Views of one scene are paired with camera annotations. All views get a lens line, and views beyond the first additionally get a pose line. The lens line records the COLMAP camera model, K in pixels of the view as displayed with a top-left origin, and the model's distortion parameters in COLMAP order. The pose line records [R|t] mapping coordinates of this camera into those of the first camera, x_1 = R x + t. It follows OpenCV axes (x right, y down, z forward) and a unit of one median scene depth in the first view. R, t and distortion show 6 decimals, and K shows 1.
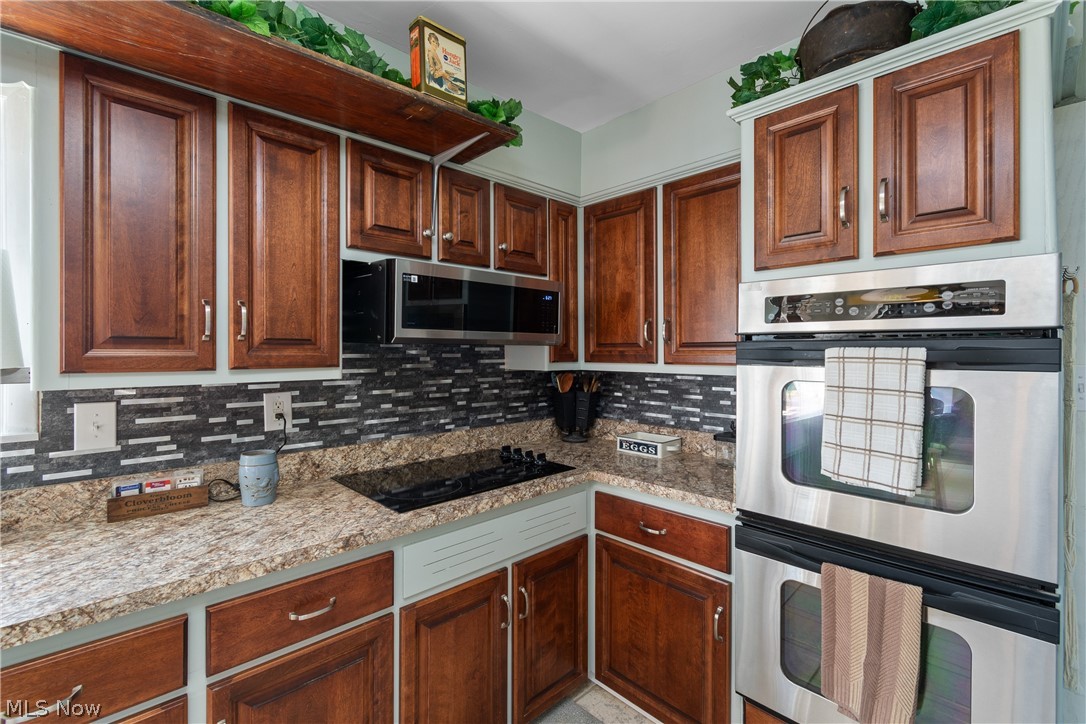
lens RADIAL K [[488.9, 0, 540.2], [0, 488.9, 352.3], [0, 0, 1]] dist [0.002380, -0.000037]
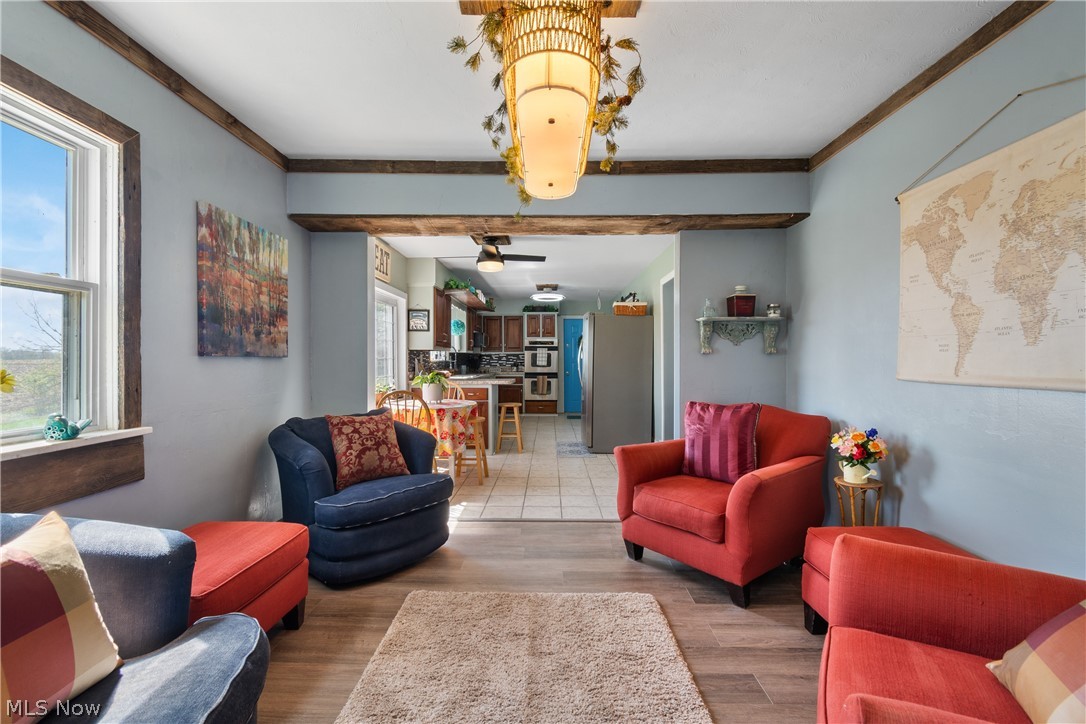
lens RADIAL K [[479.5, 0, 540.8], [0, 479.5, 357.0], [0, 0, 1]] dist [0.001619, -0.000817]
pose [[0.706976, 0.000947, 0.707237, -3.615294], [0.000639, 0.999998, -0.001977, 0.110008], [-0.707237, 0.001850, 0.706974, -3.357537]]
